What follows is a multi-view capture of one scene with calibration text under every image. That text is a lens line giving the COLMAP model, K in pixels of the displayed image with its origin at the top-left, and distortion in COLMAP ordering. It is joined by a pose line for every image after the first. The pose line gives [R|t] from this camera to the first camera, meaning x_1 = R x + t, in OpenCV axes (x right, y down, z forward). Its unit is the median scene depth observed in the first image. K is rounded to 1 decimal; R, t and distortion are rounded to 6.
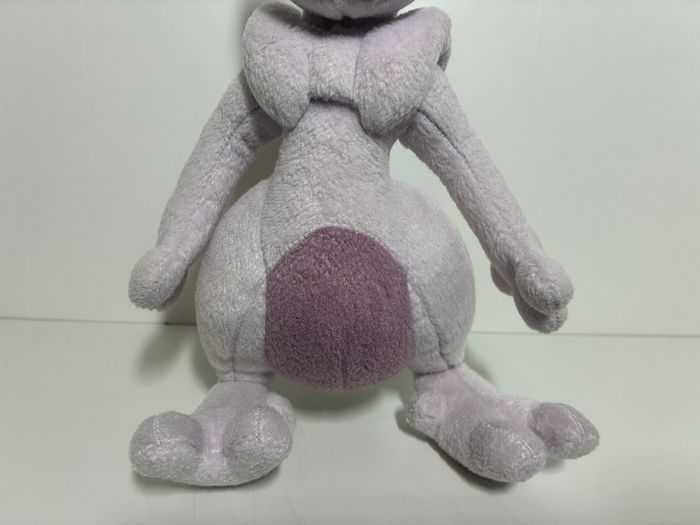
lens RADIAL K [[623.2, 0, 350.0], [0, 623.2, 262.5], [0, 0, 1]] dist [0.172096, -0.451070]
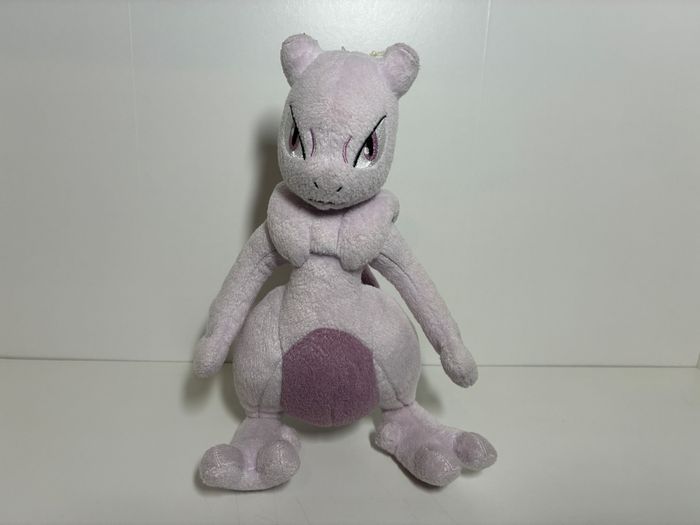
lens RADIAL K [[623.2, 0, 350.0], [0, 623.2, 262.5], [0, 0, 1]] dist [0.172096, -0.451070]
pose [[0.999876, -0.006256, 0.014422, 0.014192], [0.005950, 0.999759, 0.021143, -0.244264], [-0.014551, -0.021055, 0.999672, -0.561940]]
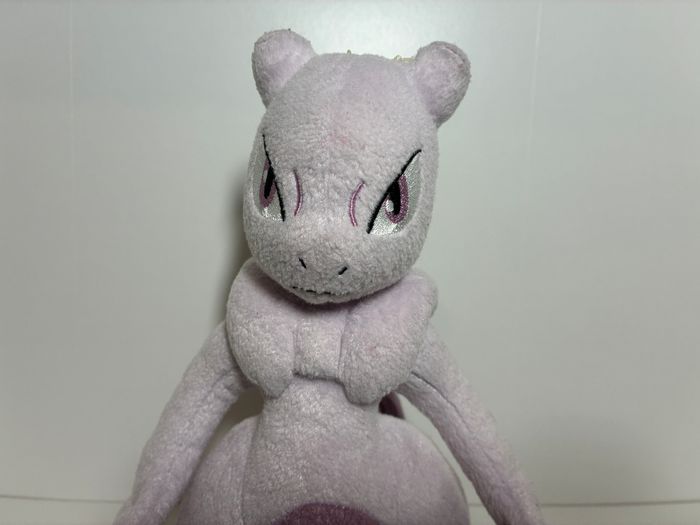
lens RADIAL K [[623.2, 0, 350.0], [0, 623.2, 262.5], [0, 0, 1]] dist [0.172096, -0.451070]
pose [[0.999970, -0.004296, 0.006403, 0.015556], [0.004836, 0.996209, -0.086855, -0.317022], [-0.006006, 0.086883, 0.996200, 0.014528]]
